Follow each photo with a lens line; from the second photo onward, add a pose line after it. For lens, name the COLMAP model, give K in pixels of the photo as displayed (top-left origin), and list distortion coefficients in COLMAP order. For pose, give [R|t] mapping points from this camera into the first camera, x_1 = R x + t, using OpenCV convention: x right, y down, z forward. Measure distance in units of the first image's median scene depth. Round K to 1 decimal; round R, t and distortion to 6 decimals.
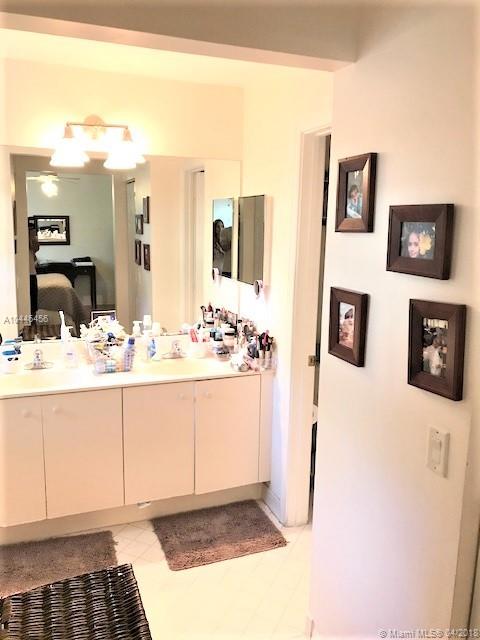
lens RADIAL K [[537.5, 0, 238.7], [0, 537.5, 321.6], [0, 0, 1]] dist [0.040067, -0.051367]
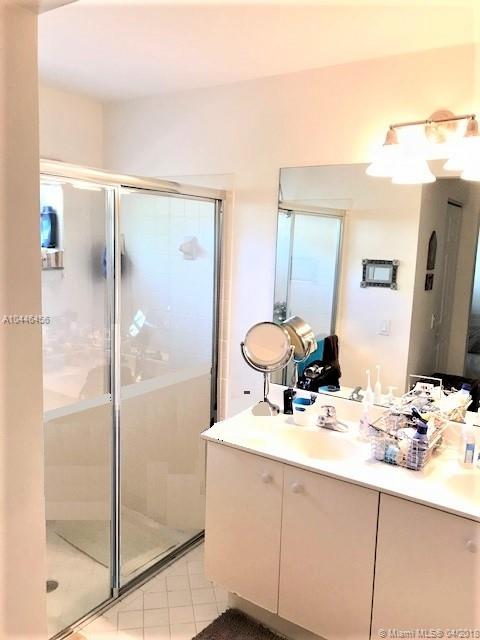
lens RADIAL K [[537.5, 0, 240.3], [0, 537.5, 315.0], [0, 0, 1]] dist [0.040067, -0.051367]
pose [[0.572499, 0.120184, -0.811049, 0.202958], [-0.179403, 0.983590, 0.019115, -0.075653], [0.800037, 0.134561, 0.584666, 0.400272]]
